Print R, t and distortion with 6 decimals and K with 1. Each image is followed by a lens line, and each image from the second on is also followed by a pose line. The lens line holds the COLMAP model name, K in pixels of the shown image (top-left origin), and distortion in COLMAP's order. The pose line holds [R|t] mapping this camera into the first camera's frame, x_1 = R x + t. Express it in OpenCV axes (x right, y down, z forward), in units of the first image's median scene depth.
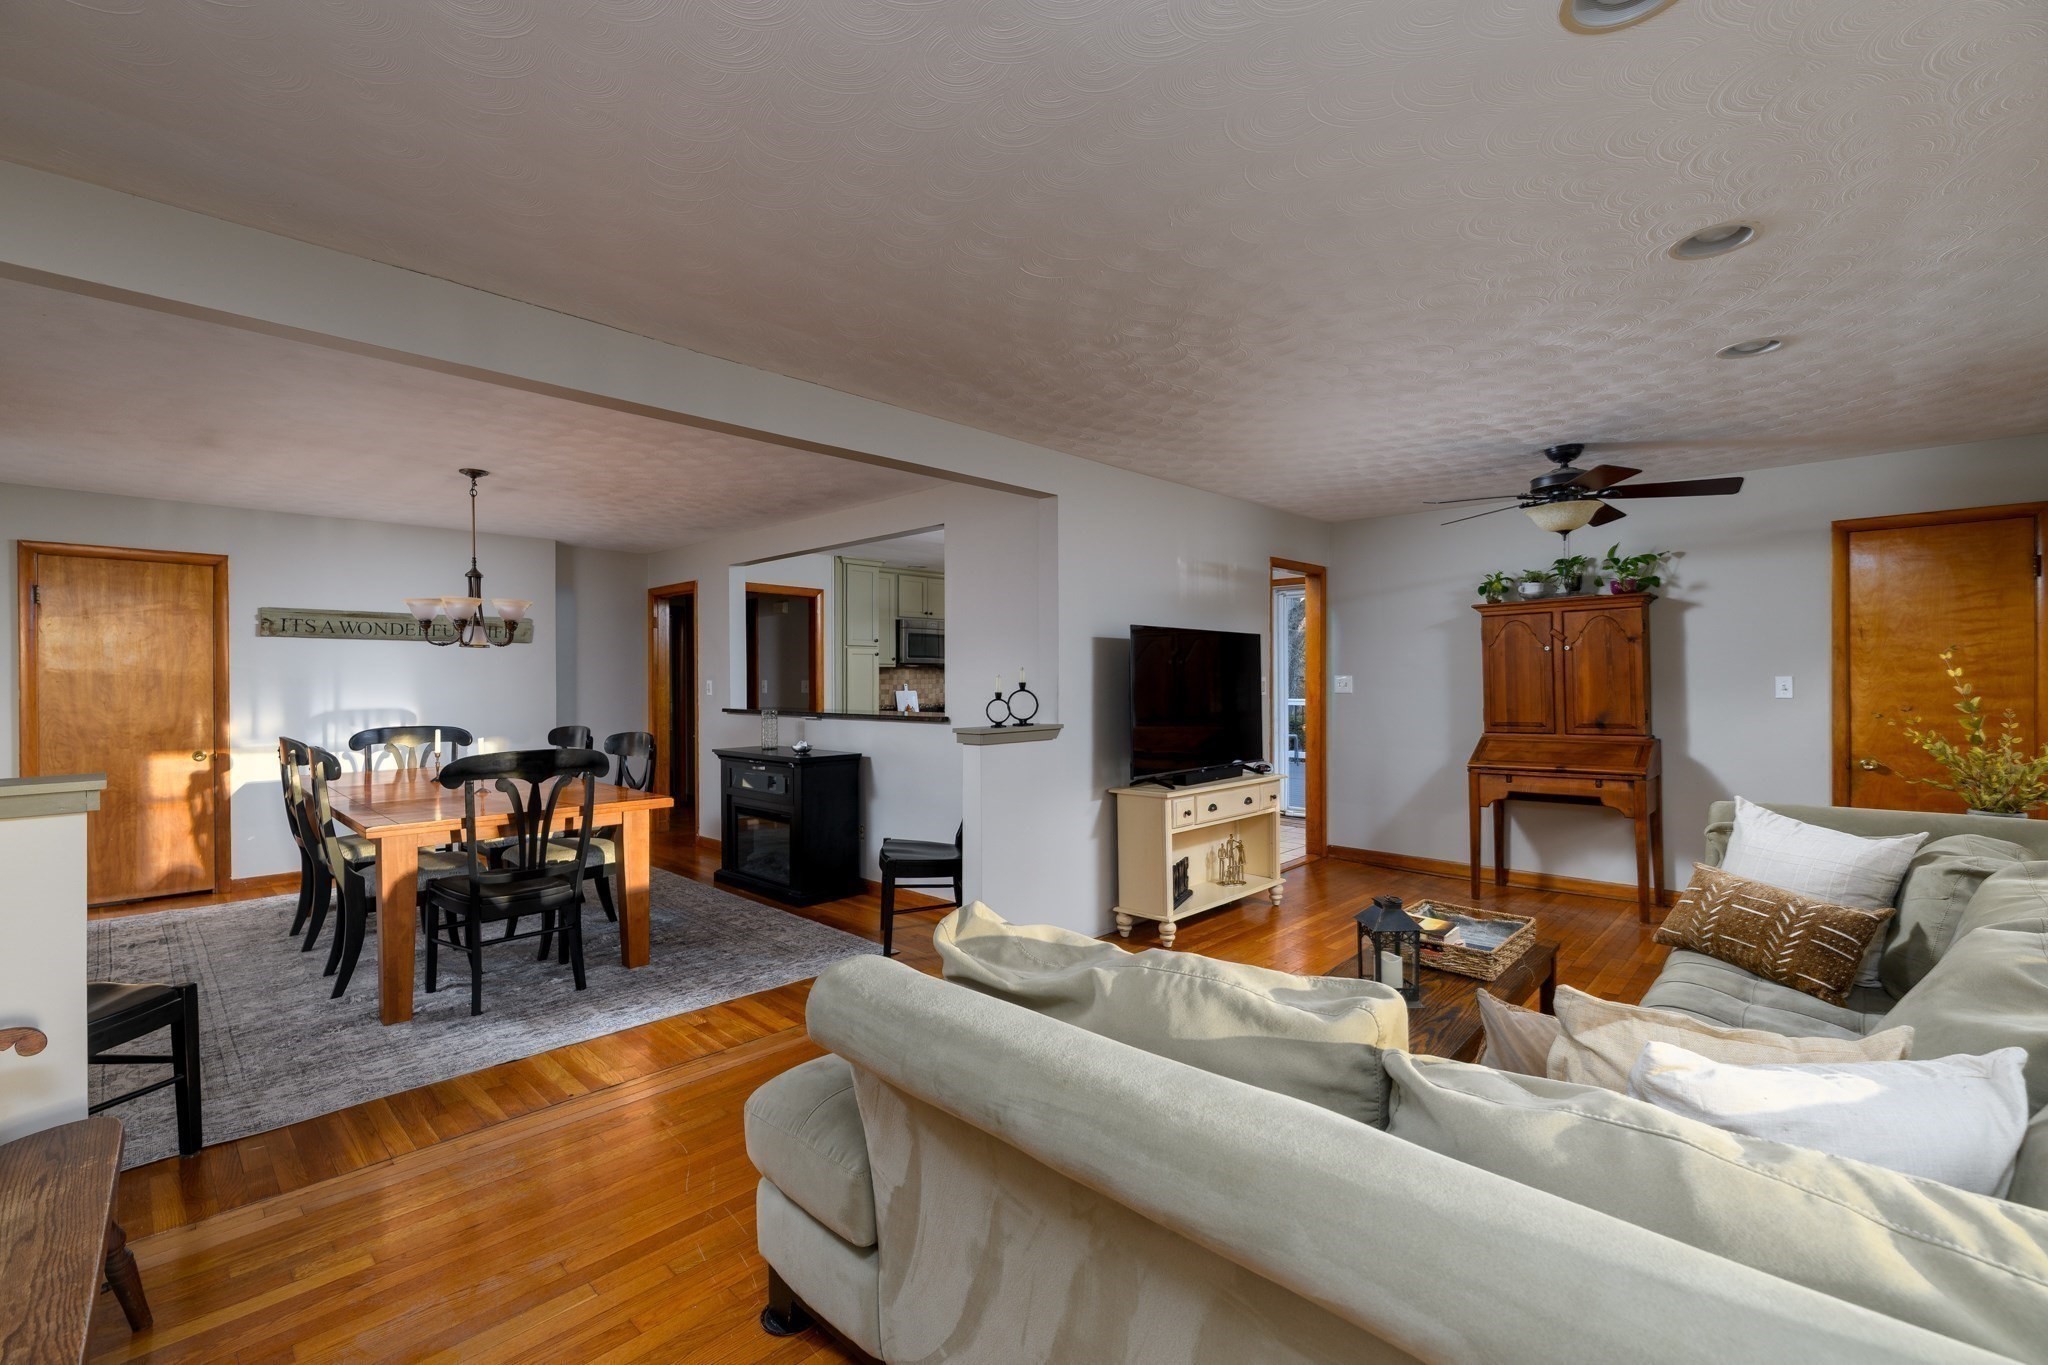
lens RADIAL K [[875.9, 0, 1024.0], [0, 875.9, 682.5], [0, 0, 1]] dist [0.002292, 0.000441]
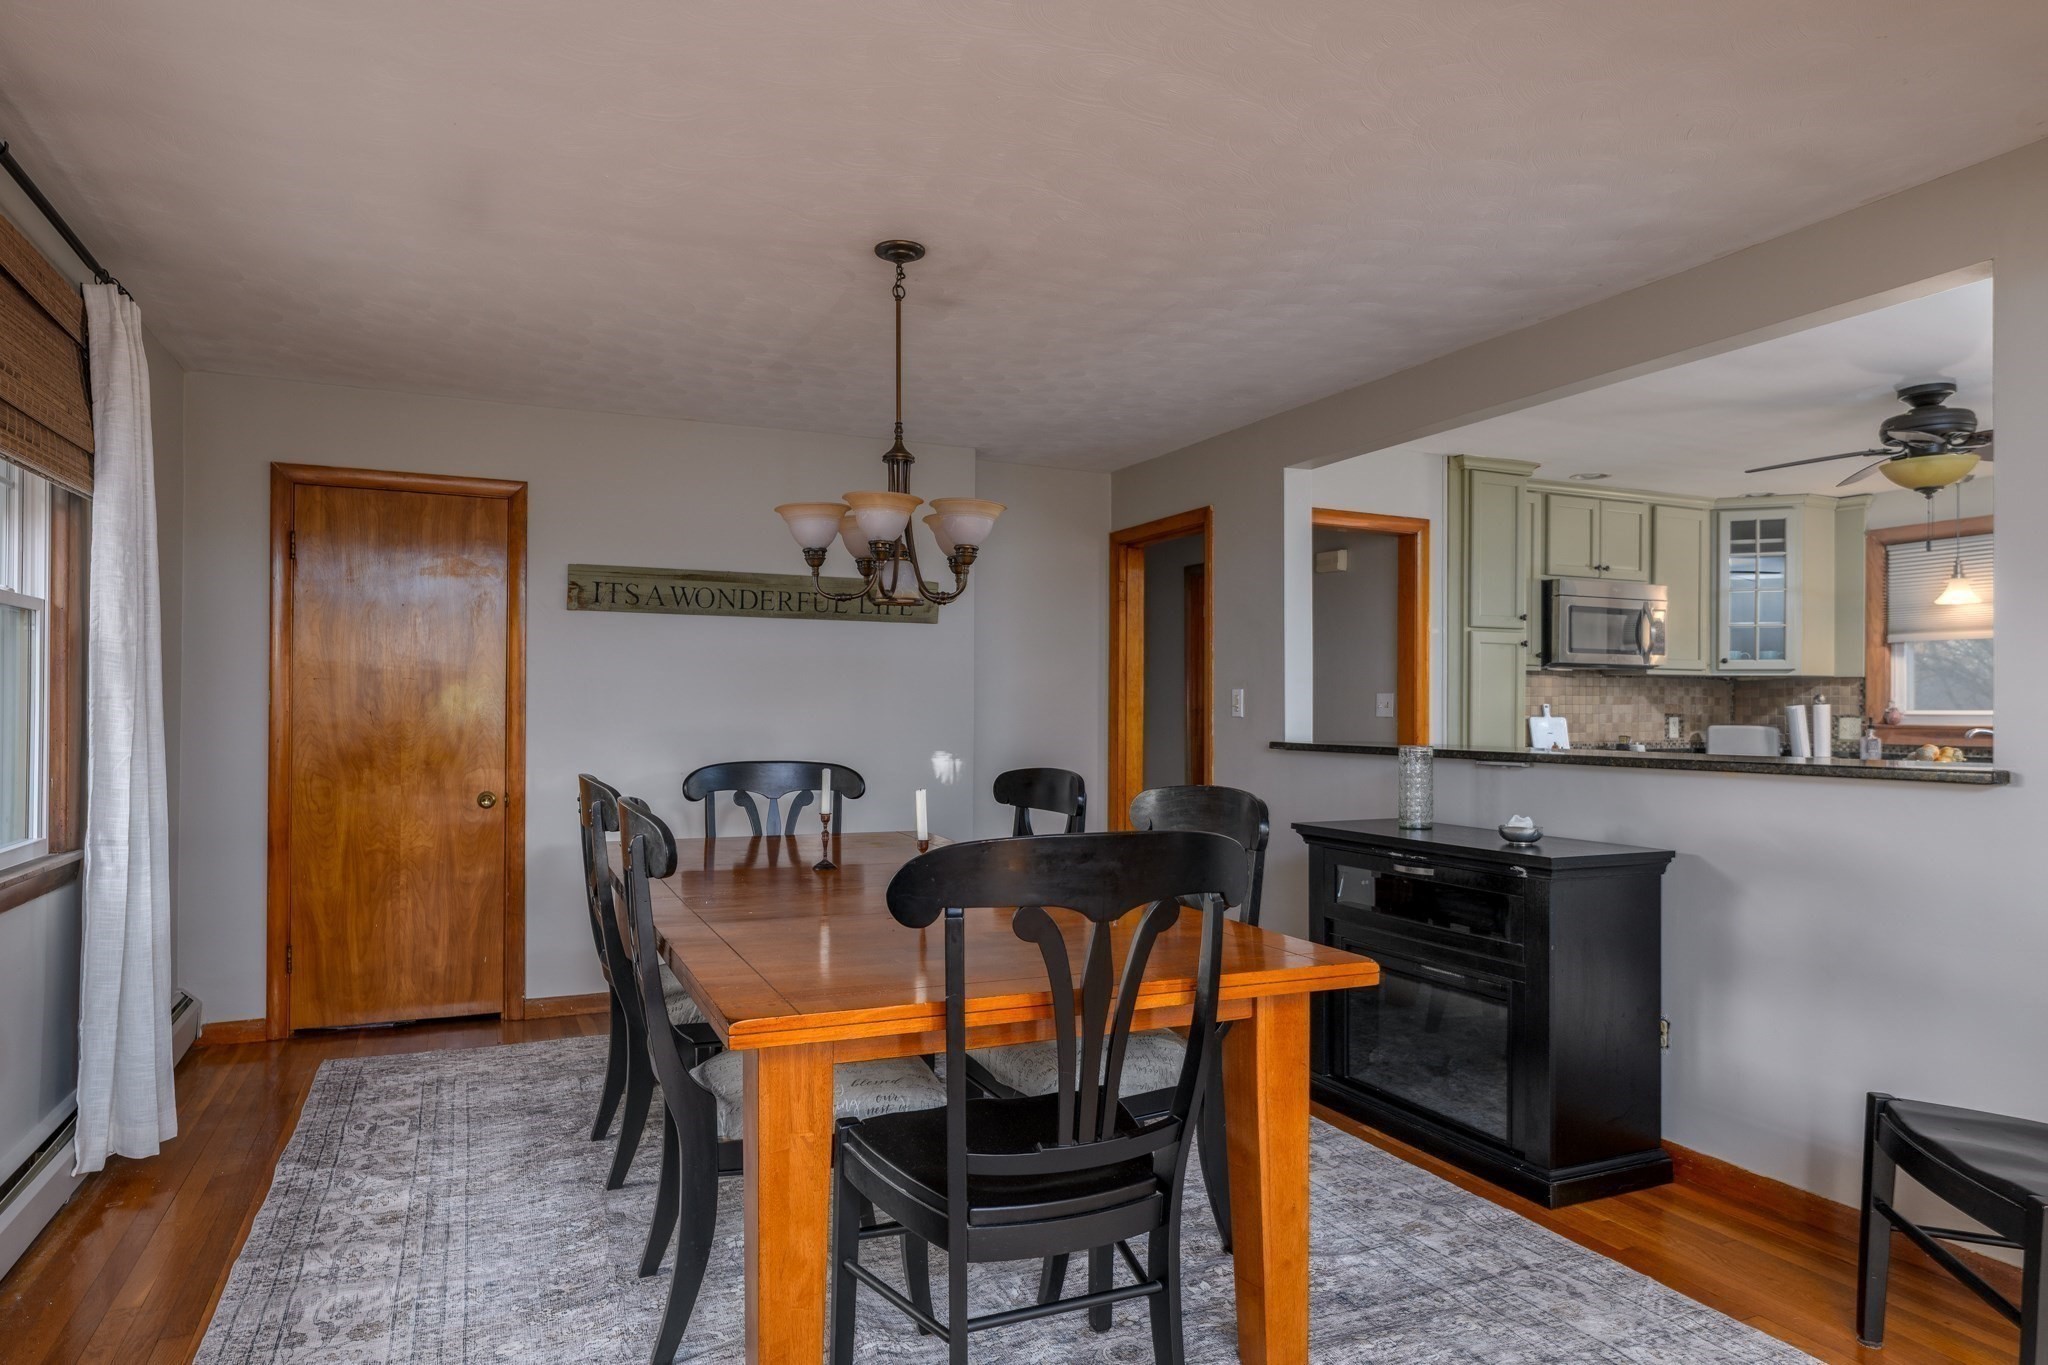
lens RADIAL K [[1232.3, 0, 1025.1], [0, 1232.3, 713.0], [0, 0, 1]] dist [0.011997, 0.001525]
pose [[0.929031, 0.009855, -0.369872, -0.260965], [-0.010445, 0.999945, 0.000408, 0.017193], [0.369856, 0.003484, 0.929083, 0.329114]]
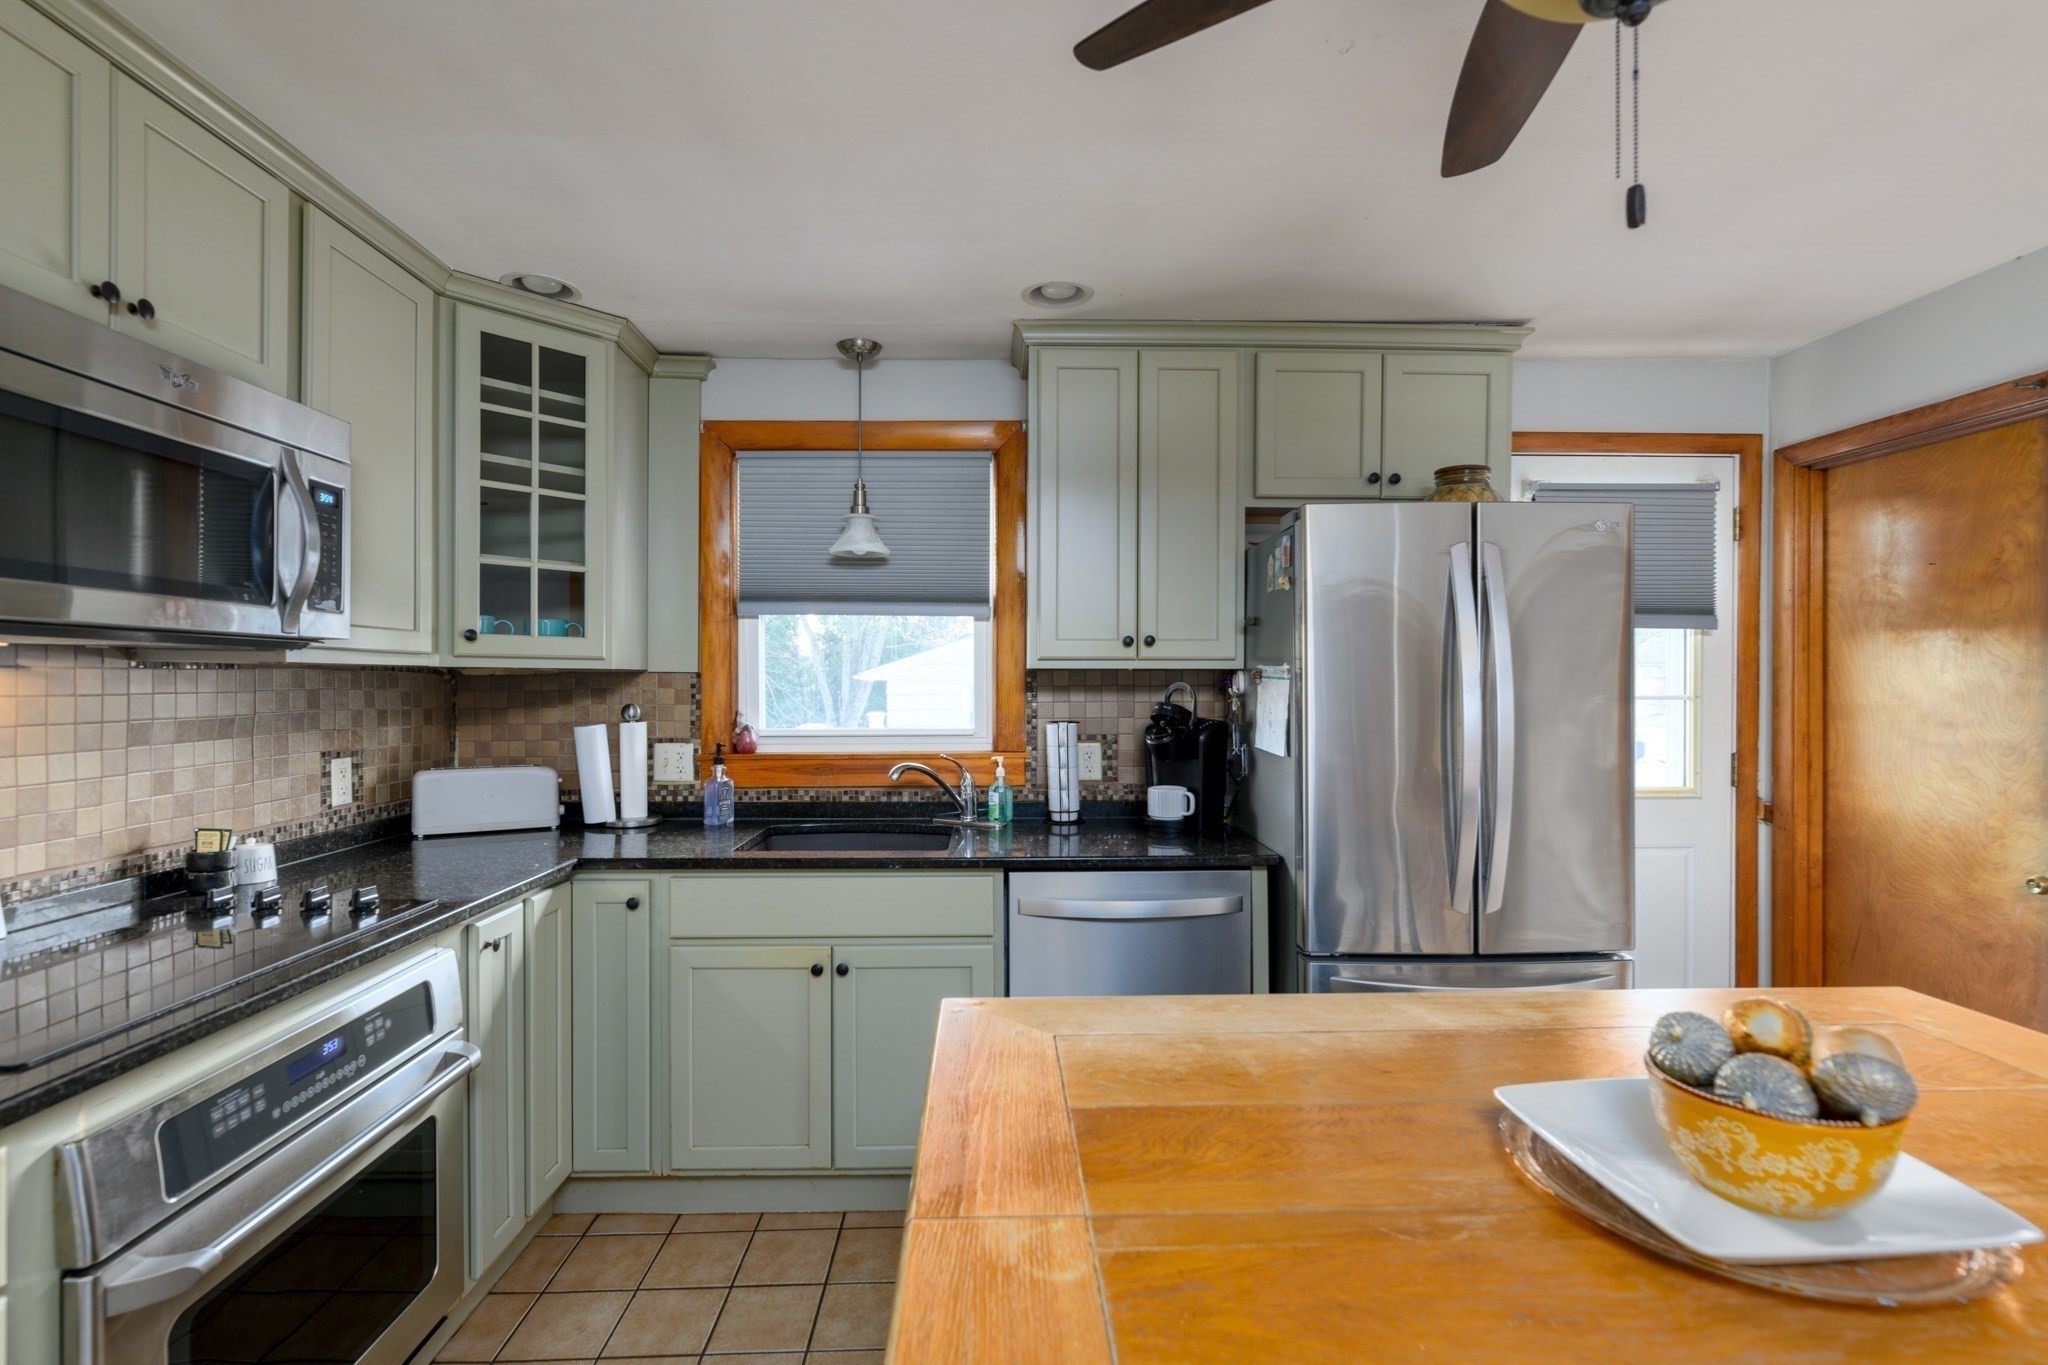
lens RADIAL K [[934.2, 0, 1024.0], [0, 934.2, 682.5], [0, 0, 1]] dist [-0.003024, -0.000628]
pose [[0.697275, 0.004583, 0.716789, -0.194648], [-0.000789, 0.999984, -0.005626, -0.019705], [-0.716804, 0.003357, 0.697267, 1.305309]]
